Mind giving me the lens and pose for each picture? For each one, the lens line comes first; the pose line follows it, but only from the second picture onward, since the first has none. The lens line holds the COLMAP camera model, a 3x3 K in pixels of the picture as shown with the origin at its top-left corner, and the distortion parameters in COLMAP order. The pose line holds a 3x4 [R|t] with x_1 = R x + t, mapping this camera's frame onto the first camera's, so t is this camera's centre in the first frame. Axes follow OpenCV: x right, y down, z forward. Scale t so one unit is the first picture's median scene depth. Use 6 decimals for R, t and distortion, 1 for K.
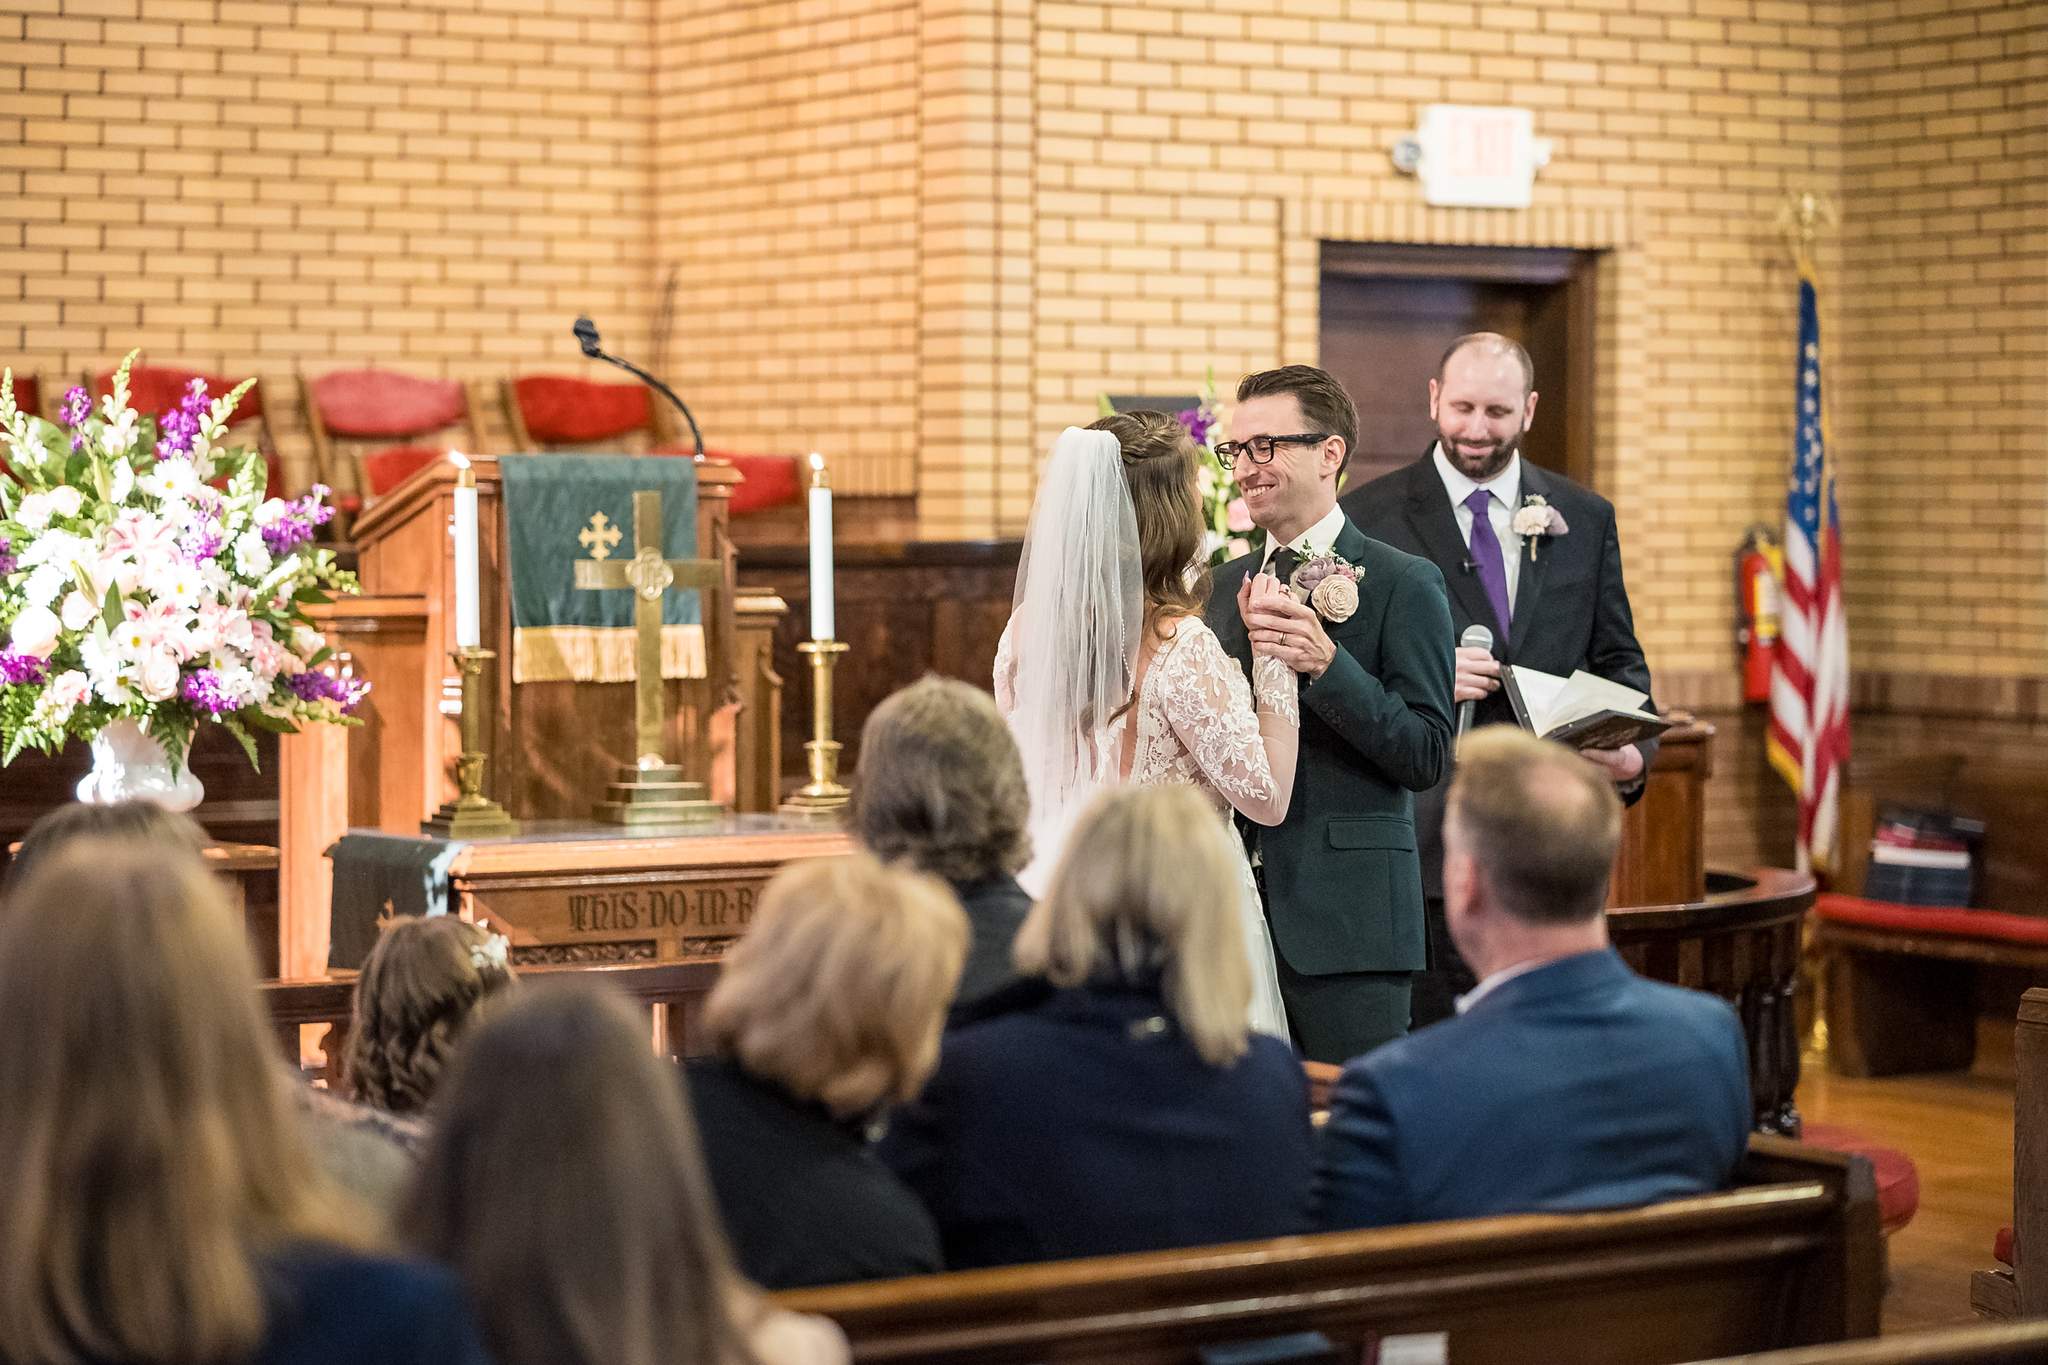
lens RADIAL K [[4925.7, 0, 943.7], [0, 4925.7, 685.3], [0, 0, 1]] dist [0.080877, -0.203583]
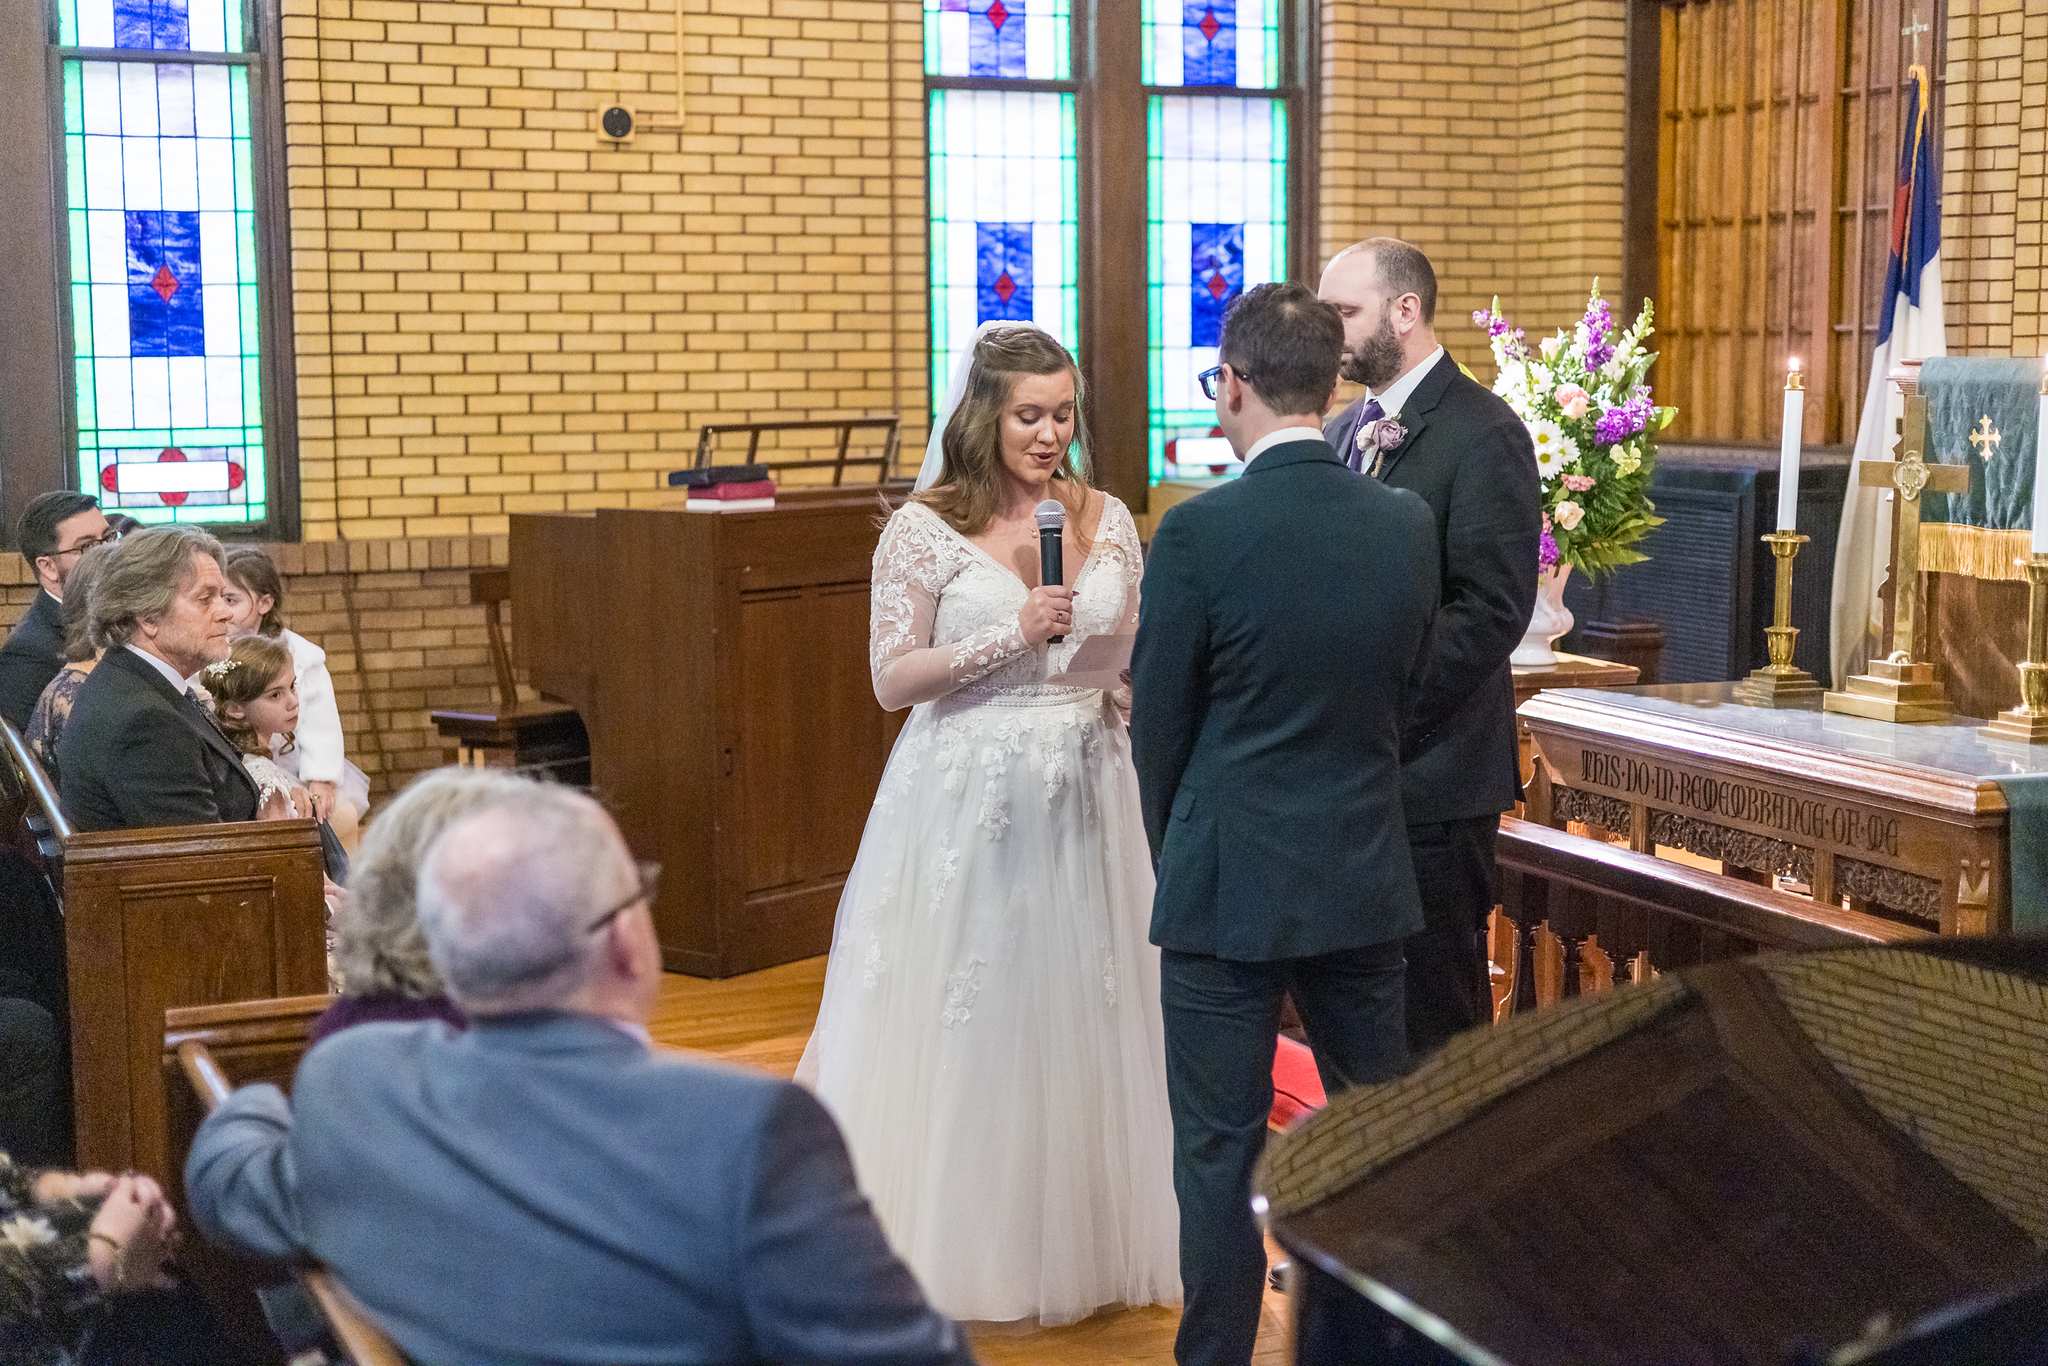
lens RADIAL K [[2837.7, 0, 1031.2], [0, 2837.7, 679.5], [0, 0, 1]] dist [0.024476, -0.004348]
pose [[-0.139166, 0.115777, -0.983478, 0.392138], [-0.038231, 0.991773, 0.122164, -0.032333], [0.989531, 0.054600, -0.133595, 0.640101]]
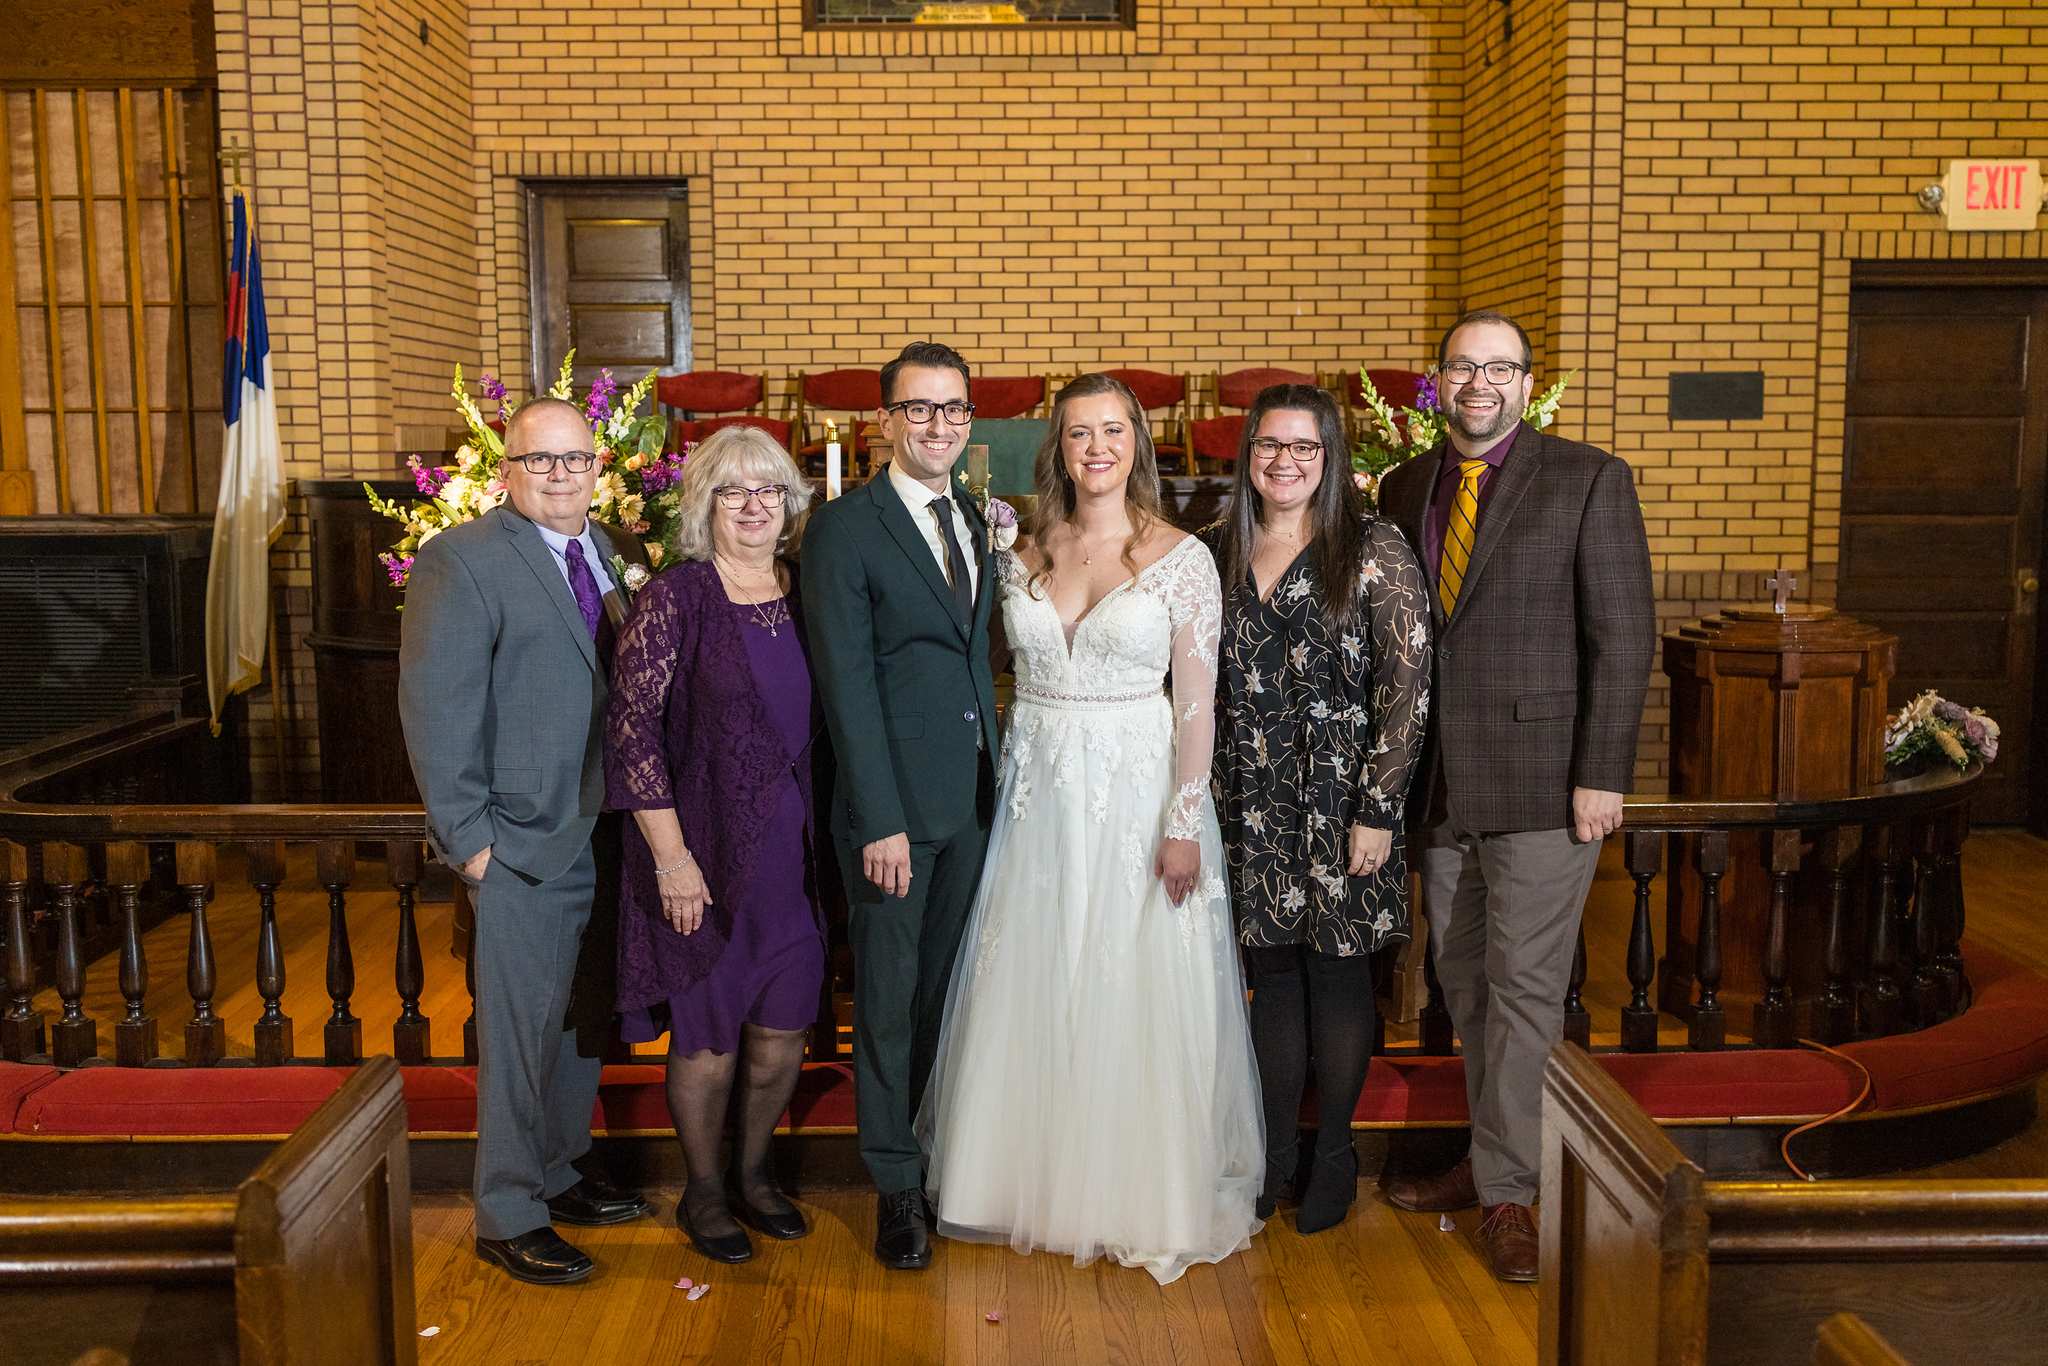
lens RADIAL K [[2067.6, 0, 1037.3], [0, 2067.6, 678.3], [0, 0, 1]] dist [0.003243, 0.018452]
pose [[0.867595, 0.050471, -0.494704, 0.172803], [-0.013300, 0.996835, 0.078374, -0.013741], [0.497094, -0.061417, 0.865520, 0.356826]]
